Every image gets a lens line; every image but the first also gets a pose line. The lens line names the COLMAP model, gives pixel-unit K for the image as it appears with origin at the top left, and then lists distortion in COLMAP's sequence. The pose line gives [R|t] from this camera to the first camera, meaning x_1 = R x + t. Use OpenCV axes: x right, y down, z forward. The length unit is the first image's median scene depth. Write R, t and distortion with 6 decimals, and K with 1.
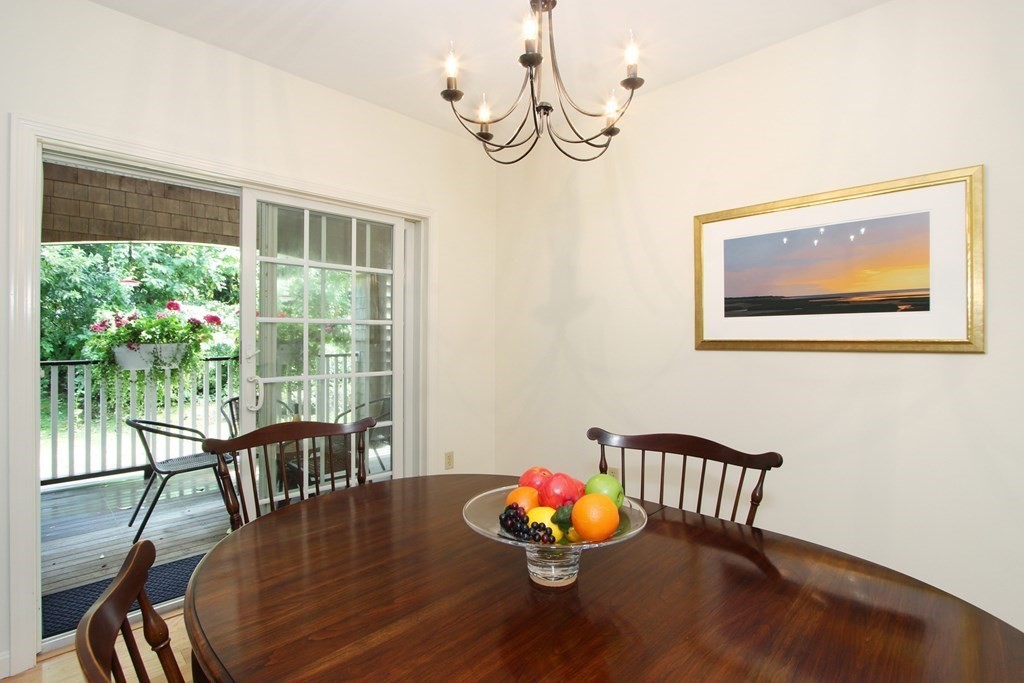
lens RADIAL K [[493.9, 0, 532.2], [0, 493.9, 337.0], [0, 0, 1]] dist [-0.004625, 0.000147]
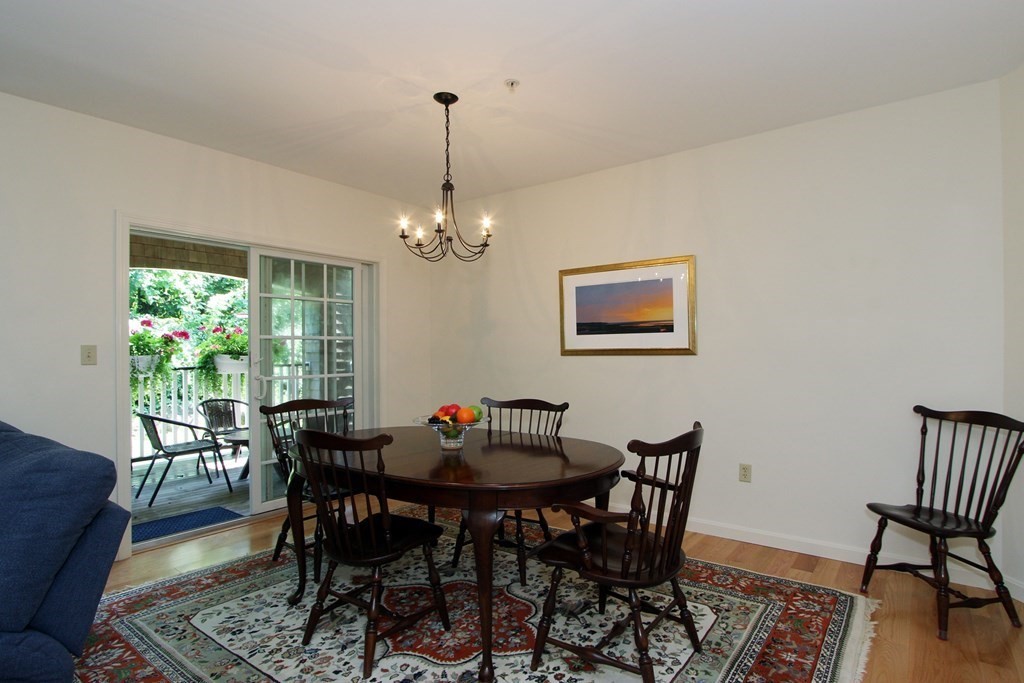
lens RADIAL K [[515.0, 0, 562.3], [0, 515.0, 353.9], [0, 0, 1]] dist [-0.021185, -0.000292]
pose [[0.985347, -0.007548, 0.170394, 0.060261], [0.005748, 0.999922, 0.011058, 0.002940], [-0.170465, -0.009917, 0.985314, -0.620986]]
